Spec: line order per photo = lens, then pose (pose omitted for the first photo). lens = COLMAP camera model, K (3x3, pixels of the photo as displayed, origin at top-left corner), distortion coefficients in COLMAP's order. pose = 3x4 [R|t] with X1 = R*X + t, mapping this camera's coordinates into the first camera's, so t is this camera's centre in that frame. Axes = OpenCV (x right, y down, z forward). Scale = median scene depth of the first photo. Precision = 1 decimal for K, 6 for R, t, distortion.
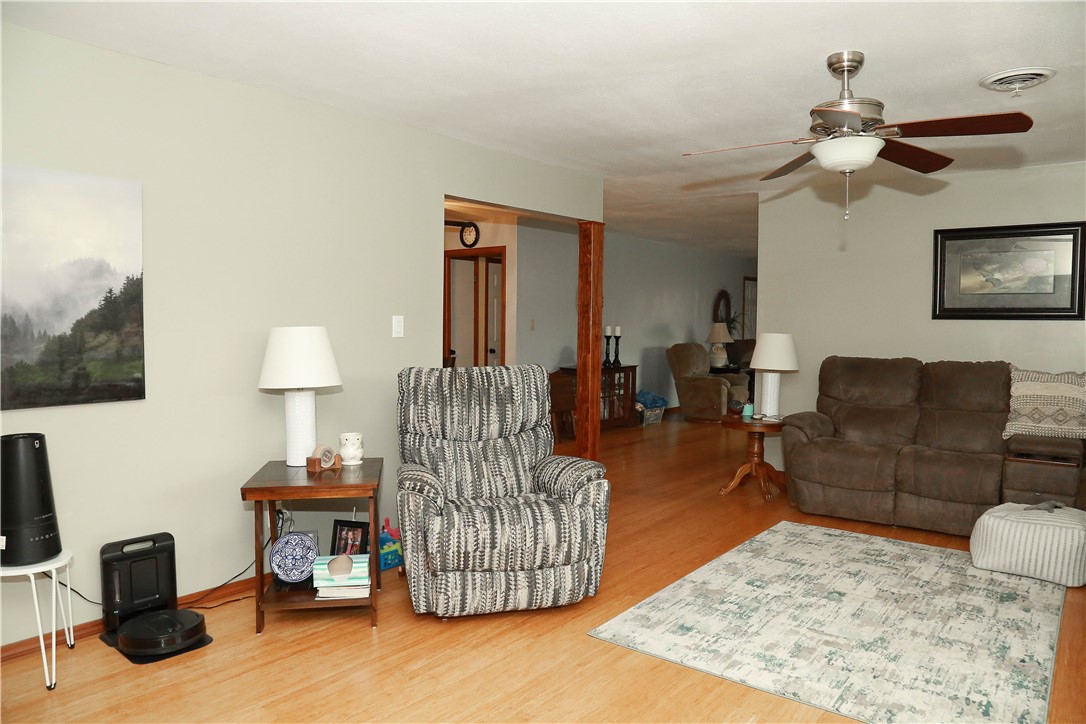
lens RADIAL K [[763.6, 0, 546.8], [0, 763.6, 366.9], [0, 0, 1]] dist [-0.137713, 0.083671]
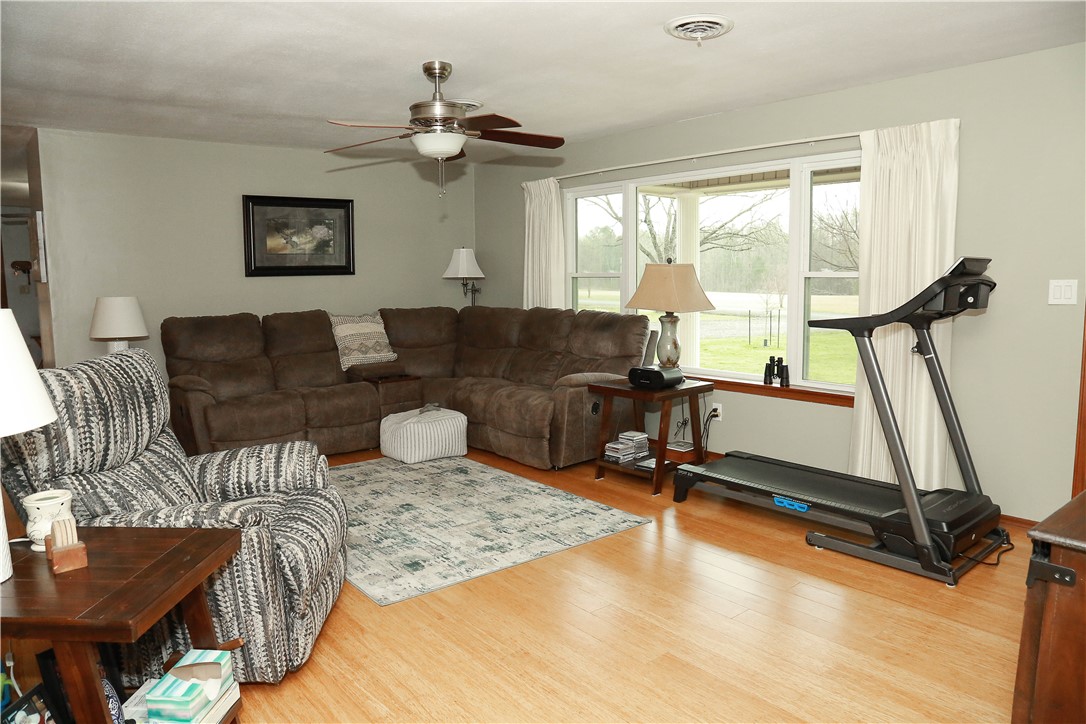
lens RADIAL K [[770.0, 0, 543.0], [0, 770.0, 362.0], [0, 0, 1]] dist [-0.118238, 0.058005]
pose [[0.164953, -0.121264, 0.978818, -0.824516], [0.067874, 0.991456, 0.111391, -0.053852], [-0.983963, 0.048062, 0.171774, 0.599067]]
